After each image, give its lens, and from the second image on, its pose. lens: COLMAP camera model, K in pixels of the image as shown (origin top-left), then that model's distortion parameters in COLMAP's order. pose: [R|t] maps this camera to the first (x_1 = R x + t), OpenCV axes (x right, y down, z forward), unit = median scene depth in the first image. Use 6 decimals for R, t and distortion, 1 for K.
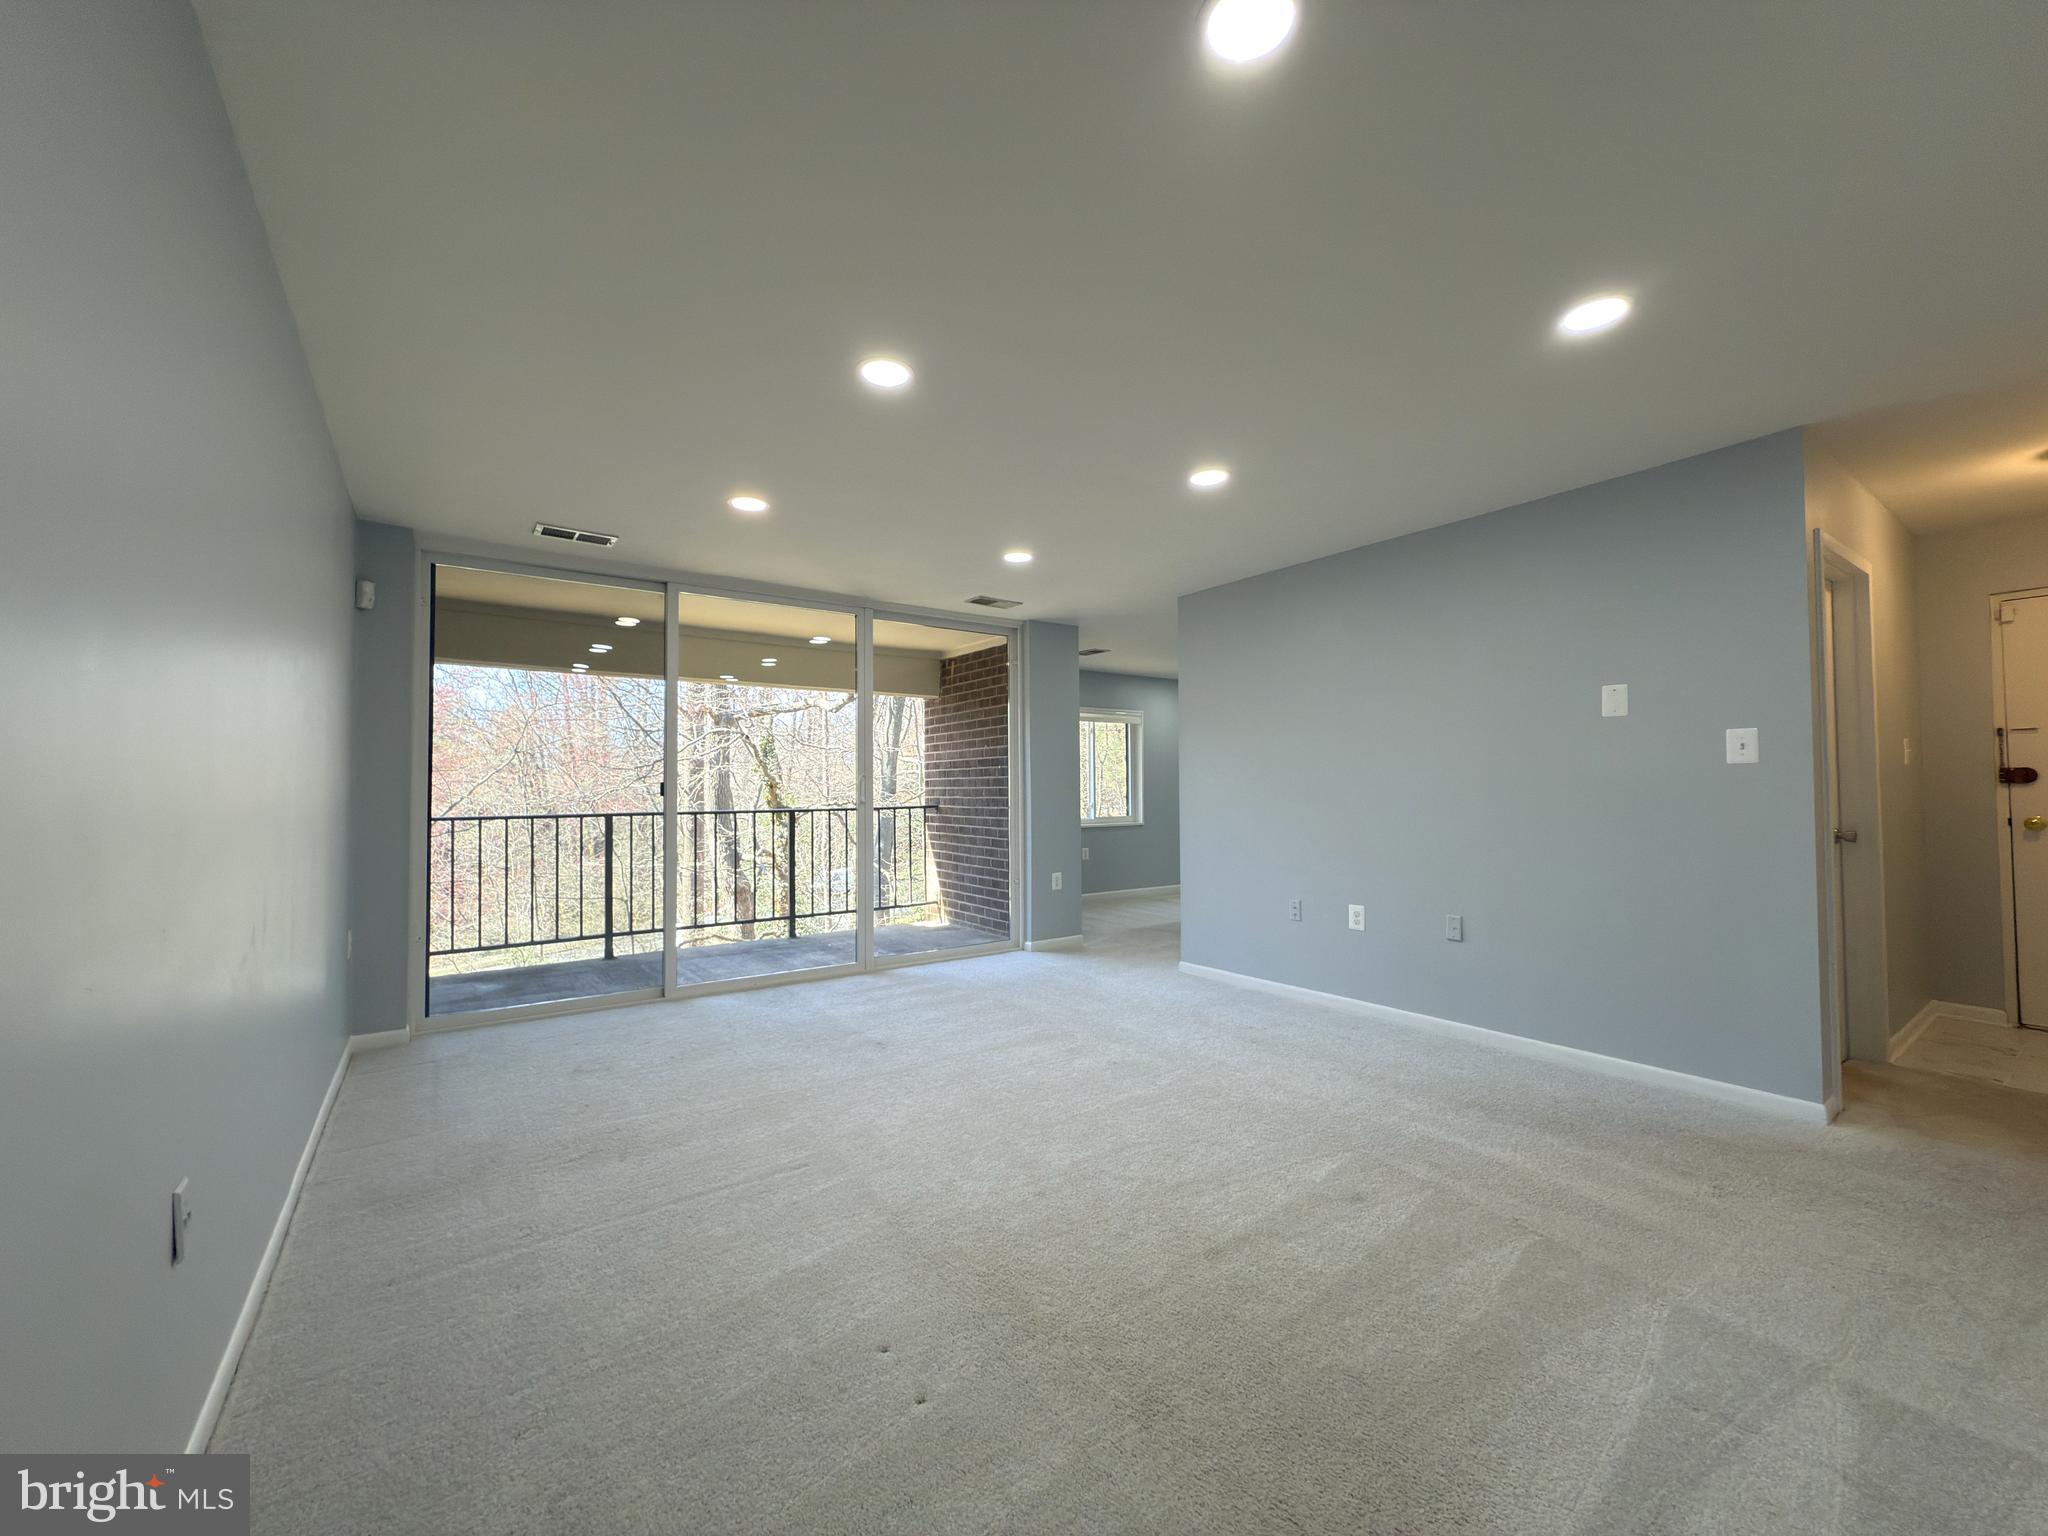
lens RADIAL K [[814.9, 0, 1024.0], [0, 814.9, 768.0], [0, 0, 1]] dist [-0.001180, -0.000097]
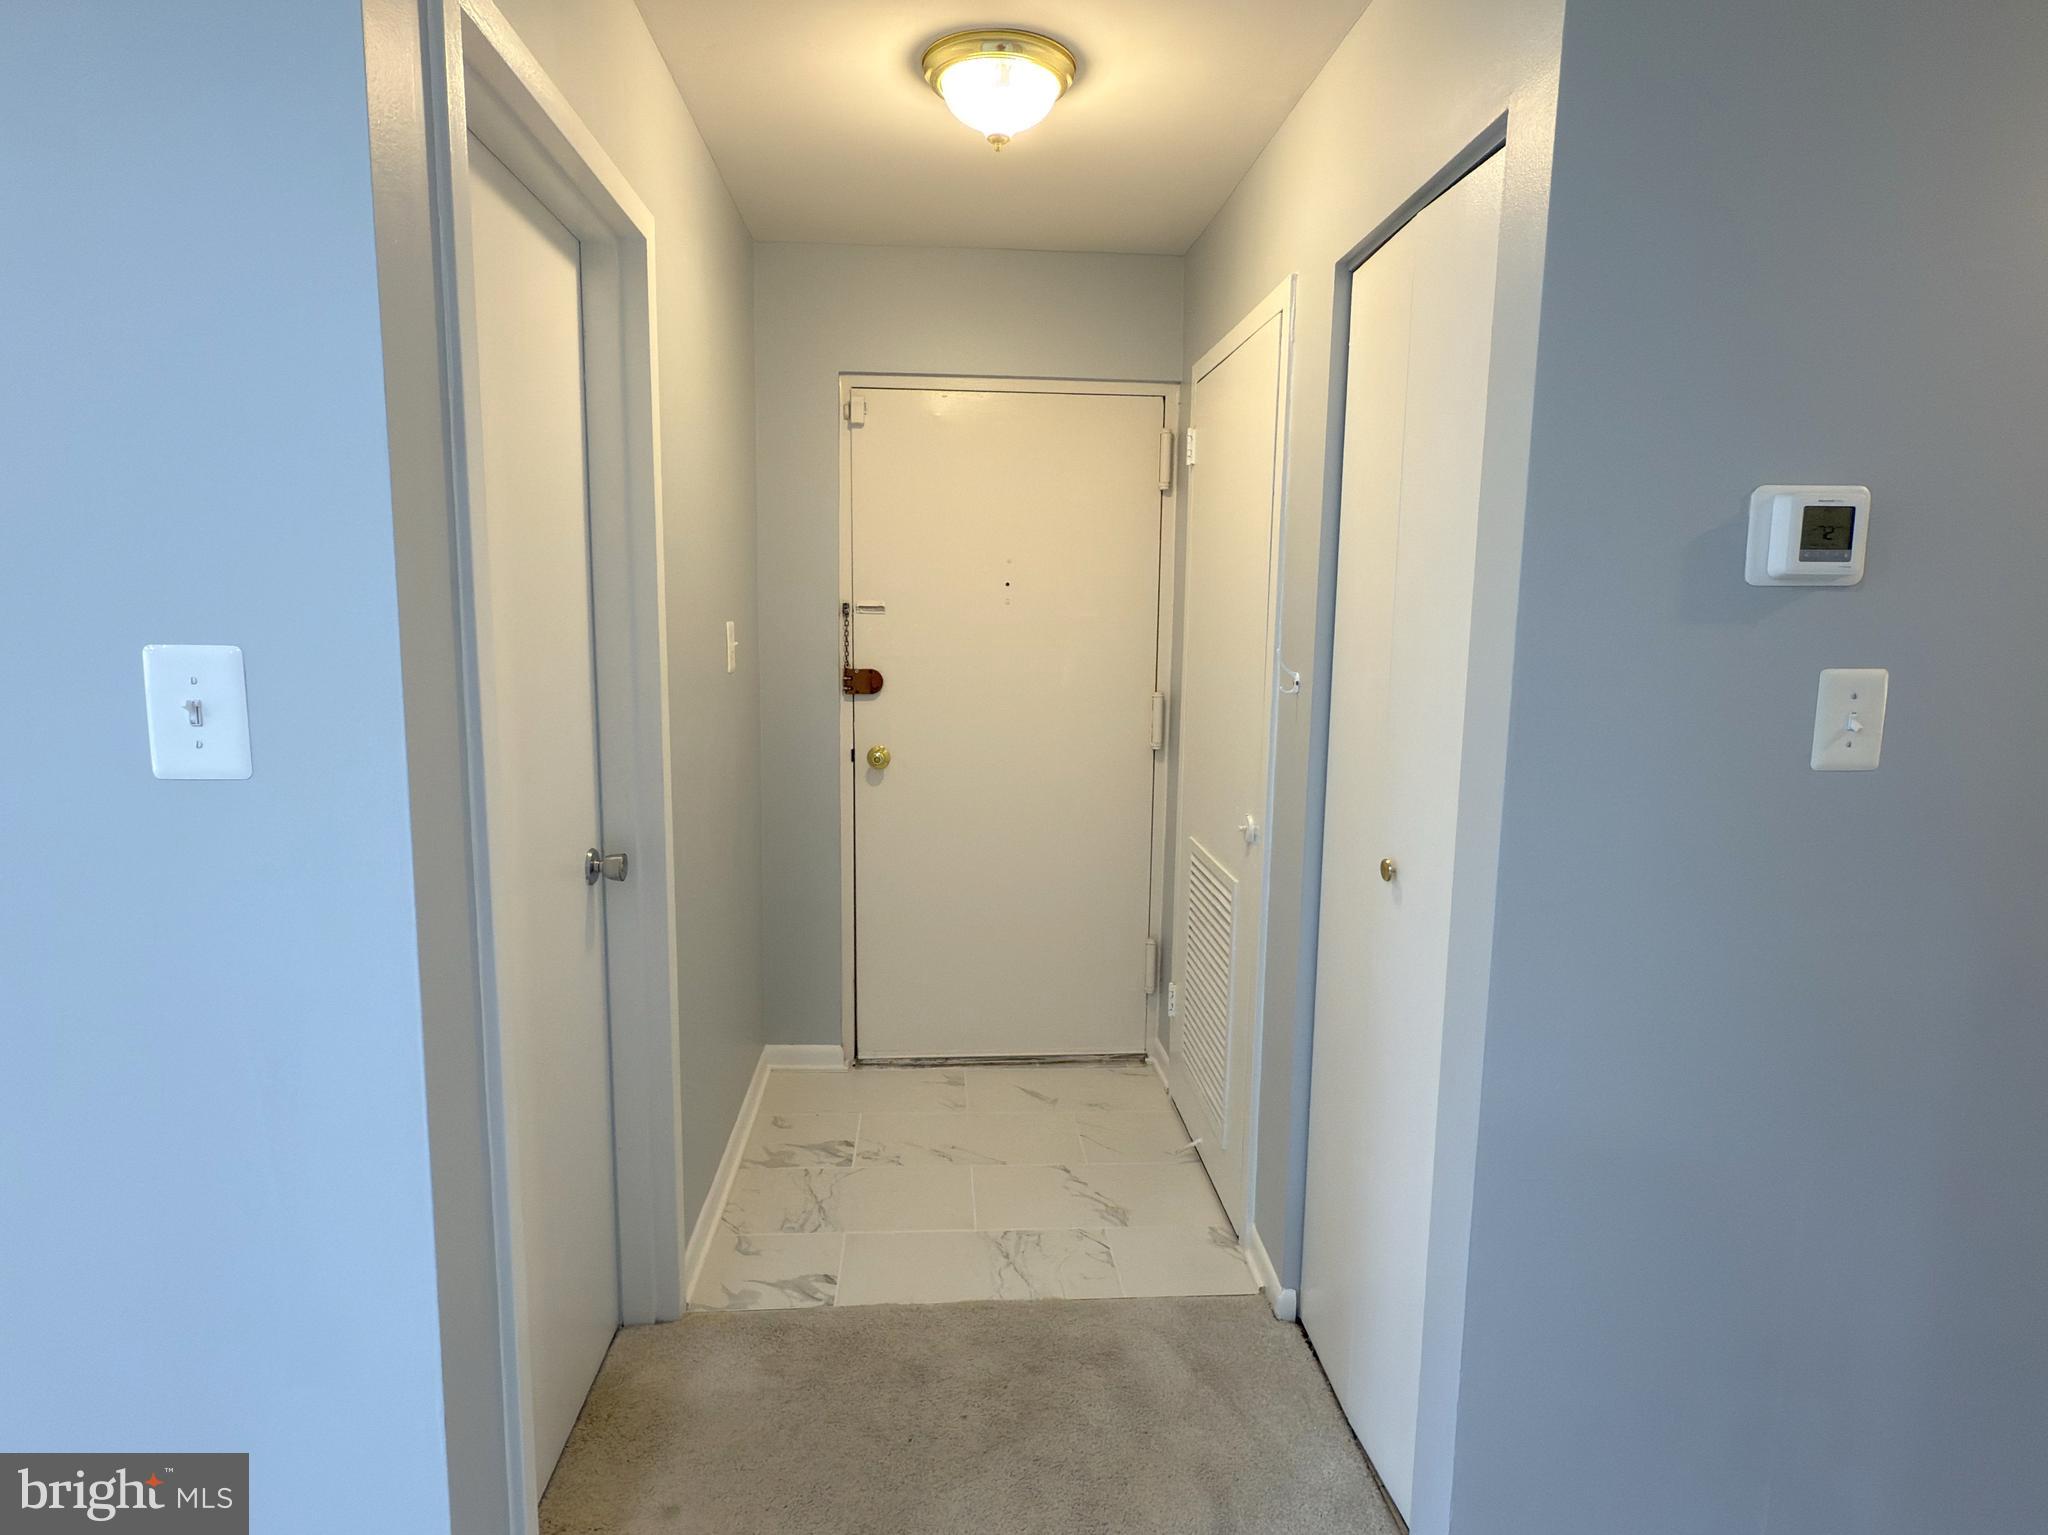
lens RADIAL K [[1110.4, 0, 1024.0], [0, 1110.4, 767.5], [0, 0, 1]] dist [0.002543, 0.000211]
pose [[0.509866, -0.105492, 0.853761, 0.554756], [-0.044196, 0.987930, 0.148464, -0.057327], [-0.859118, -0.113430, 0.499050, 0.464336]]
